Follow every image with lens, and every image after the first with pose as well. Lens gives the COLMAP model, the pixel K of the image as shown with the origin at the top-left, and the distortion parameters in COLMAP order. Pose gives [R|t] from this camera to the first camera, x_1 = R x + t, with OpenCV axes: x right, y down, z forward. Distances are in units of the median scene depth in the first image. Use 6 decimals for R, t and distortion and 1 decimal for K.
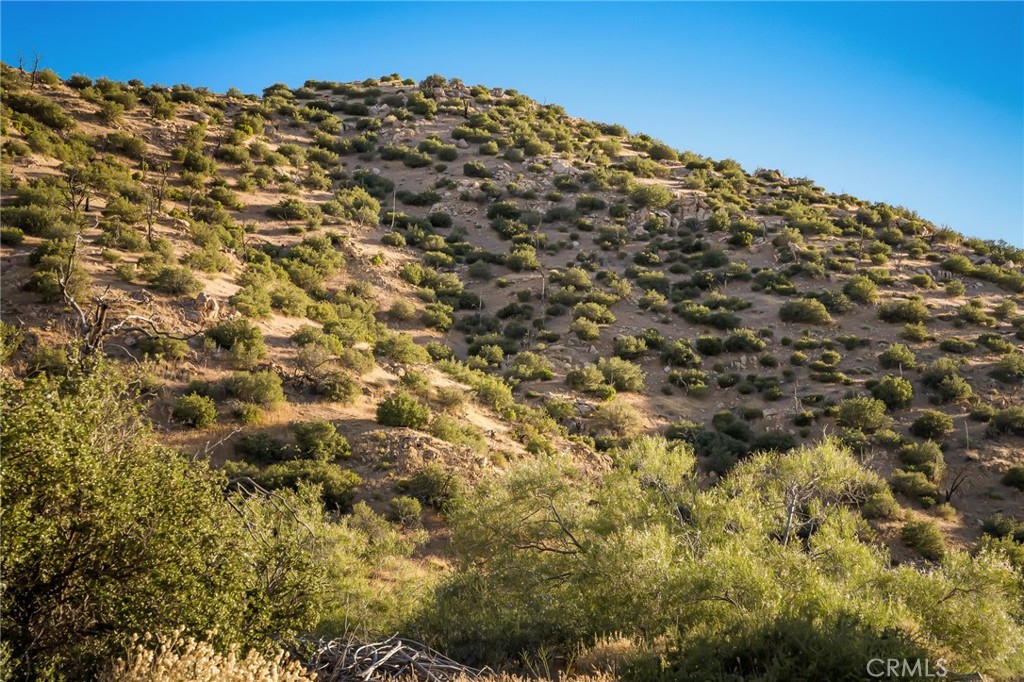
lens RADIAL K [[1979.1, 0, 519.9], [0, 1979.1, 345.9], [0, 0, 1]] dist [0.067383, 0.000000]
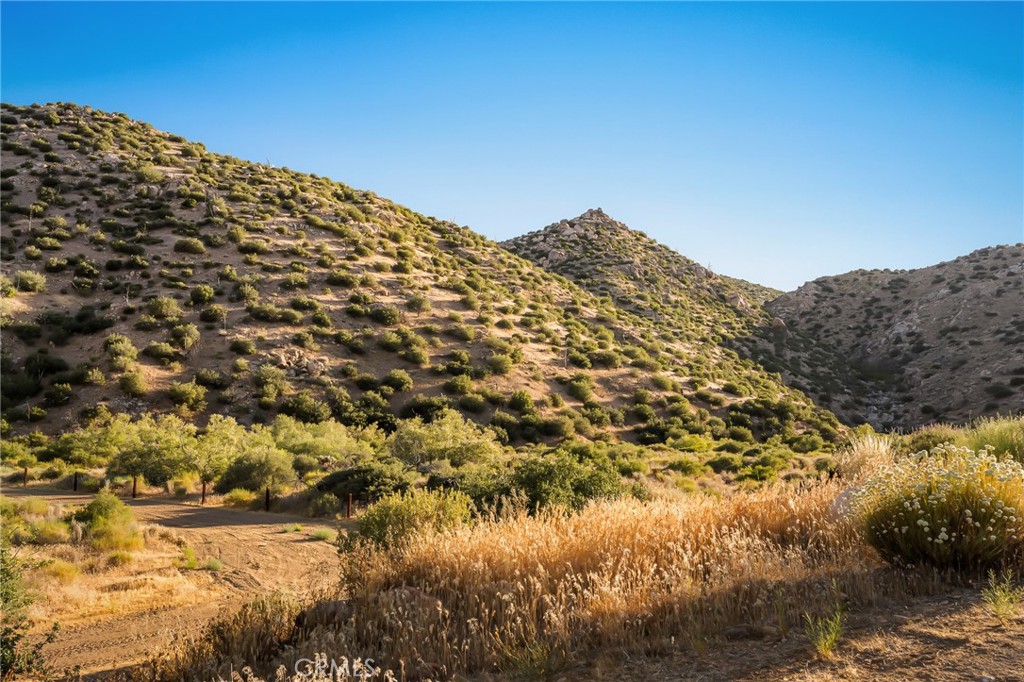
lens RADIAL K [[1037.1, 0, 501.5], [0, 1037.1, 348.3], [0, 0, 1]] dist [0.009011, 0.000000]
pose [[0.986341, 0.004307, 0.164660, 0.297617], [-0.017176, 0.996897, 0.076815, -0.003208], [-0.163818, -0.078594, 0.983355, 0.086475]]
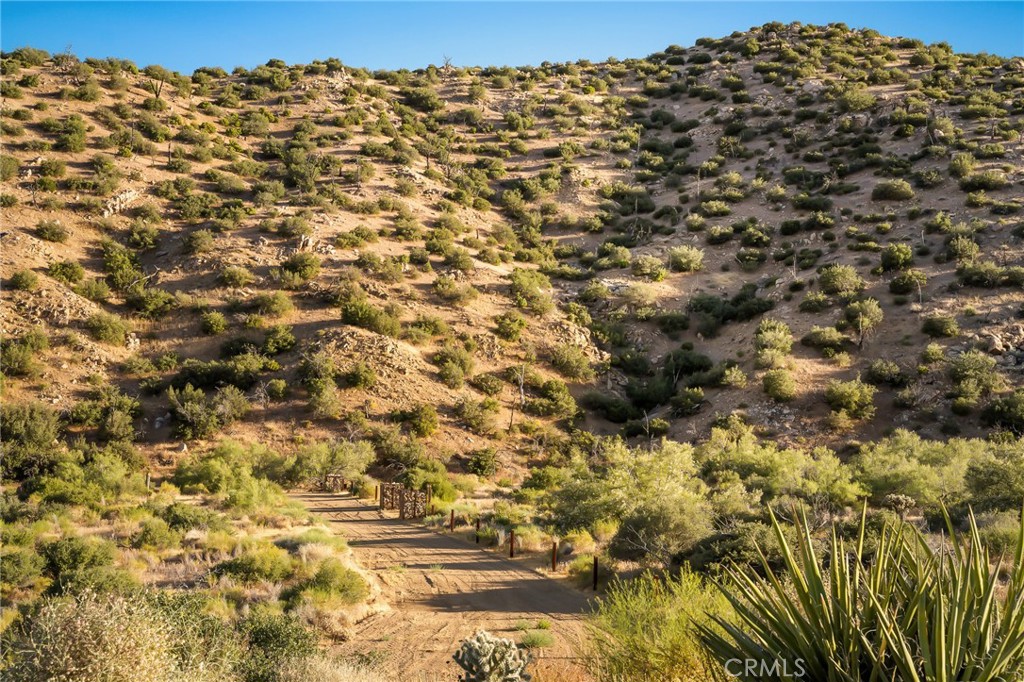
lens RADIAL K [[1387.0, 0, 507.1], [0, 1387.0, 338.6], [0, 0, 1]] dist [0.029029, 0.000000]
pose [[0.884209, -0.048737, -0.464542, 0.377276], [0.088794, 0.993944, 0.064730, -0.003239], [0.458574, -0.098484, 0.883182, 0.124130]]
